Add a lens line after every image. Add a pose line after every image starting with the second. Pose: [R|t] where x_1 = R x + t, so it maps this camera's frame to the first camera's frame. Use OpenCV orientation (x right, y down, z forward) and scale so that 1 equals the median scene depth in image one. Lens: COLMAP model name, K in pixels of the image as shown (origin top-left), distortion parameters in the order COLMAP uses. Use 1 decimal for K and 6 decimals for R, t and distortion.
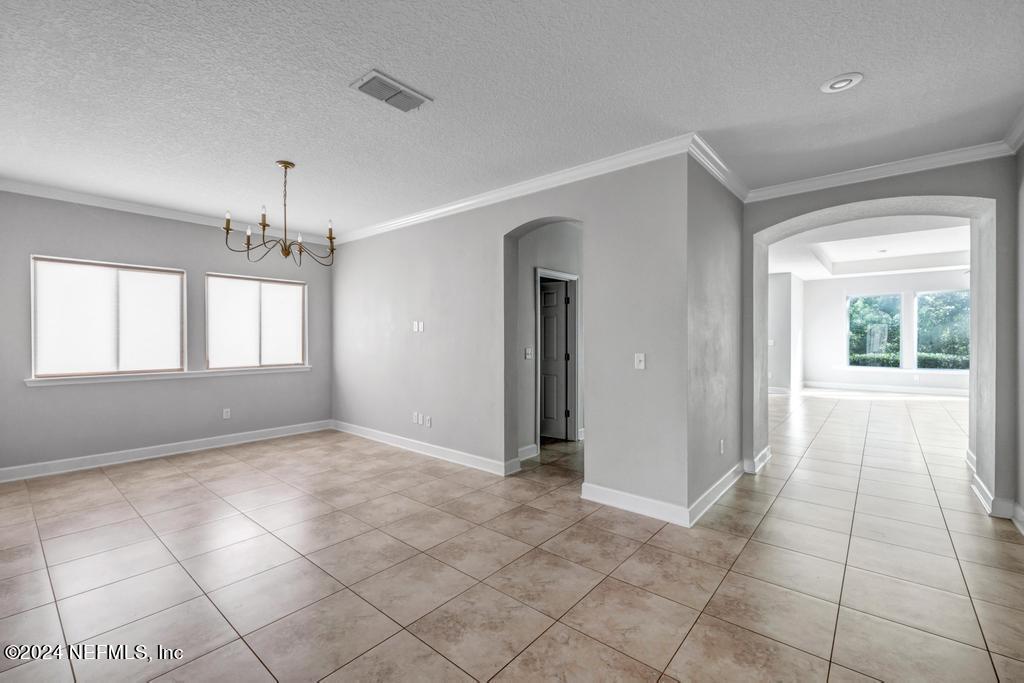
lens RADIAL K [[432.8, 0, 507.1], [0, 432.8, 338.3], [0, 0, 1]] dist [0.000782, -0.000069]
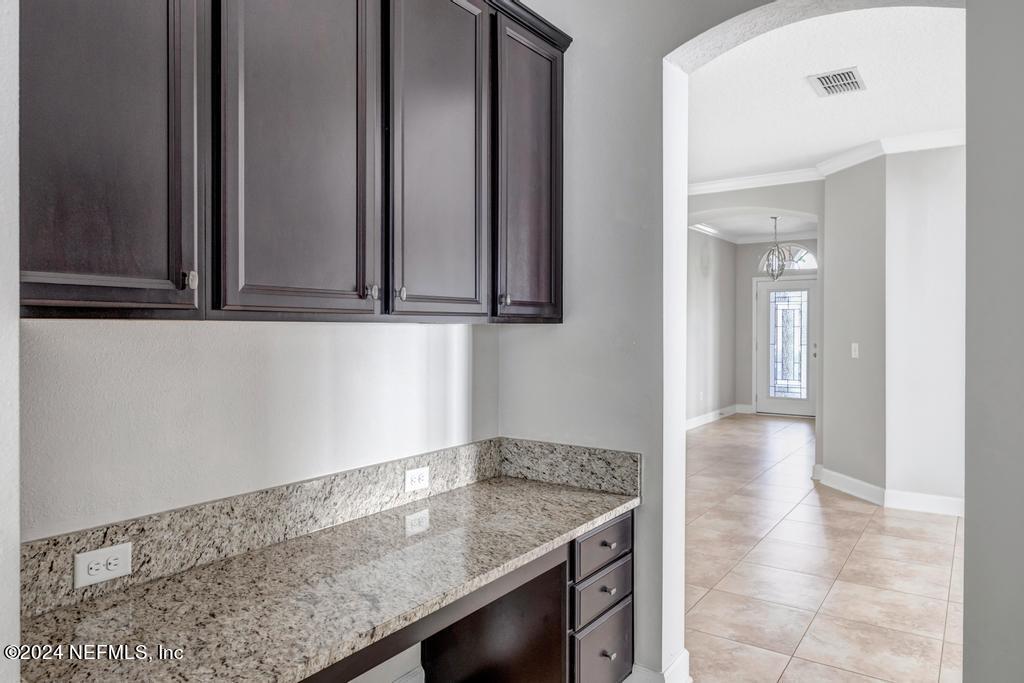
lens RADIAL K [[667.5, 0, 512.0], [0, 667.5, 341.5], [0, 0, 1]] dist [-0.002343, -0.000811]
pose [[-0.995314, 0.008133, -0.096357, 0.360310], [0.006426, 0.999817, 0.018011, -0.005498], [0.096486, 0.017307, -0.995184, 1.423072]]
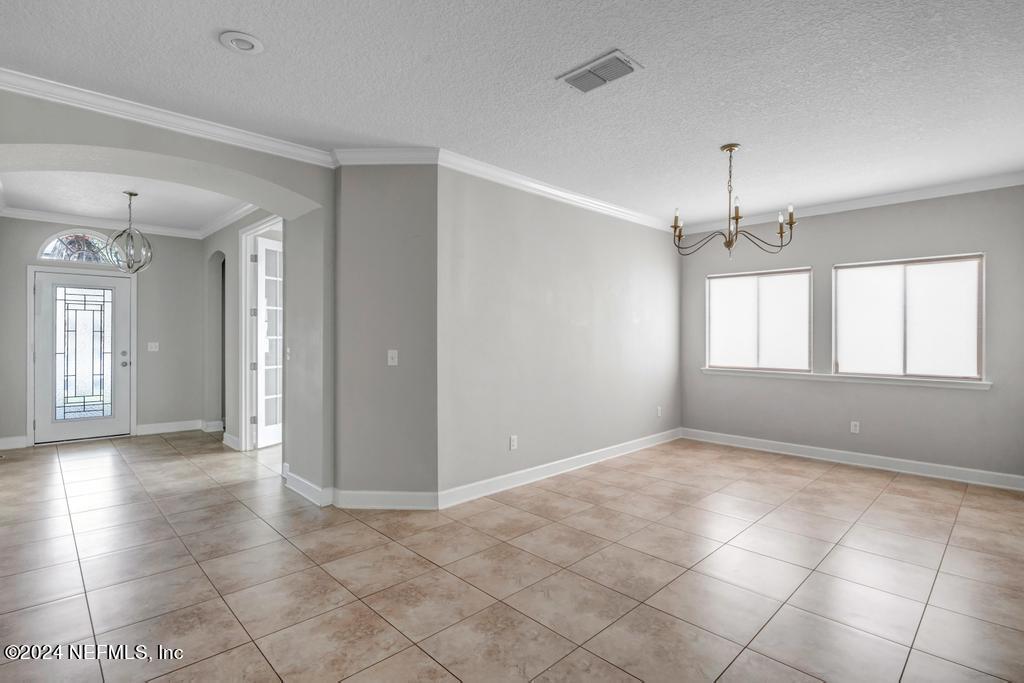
lens RADIAL K [[487.5, 0, 510.6], [0, 487.5, 339.0], [0, 0, 1]] dist [-0.020325, 0.001103]
pose [[-0.084893, 0.004581, -0.996380, 0.455580], [-0.005546, 0.999972, 0.005070, -0.000580], [0.996375, 0.005957, -0.084866, 0.522980]]
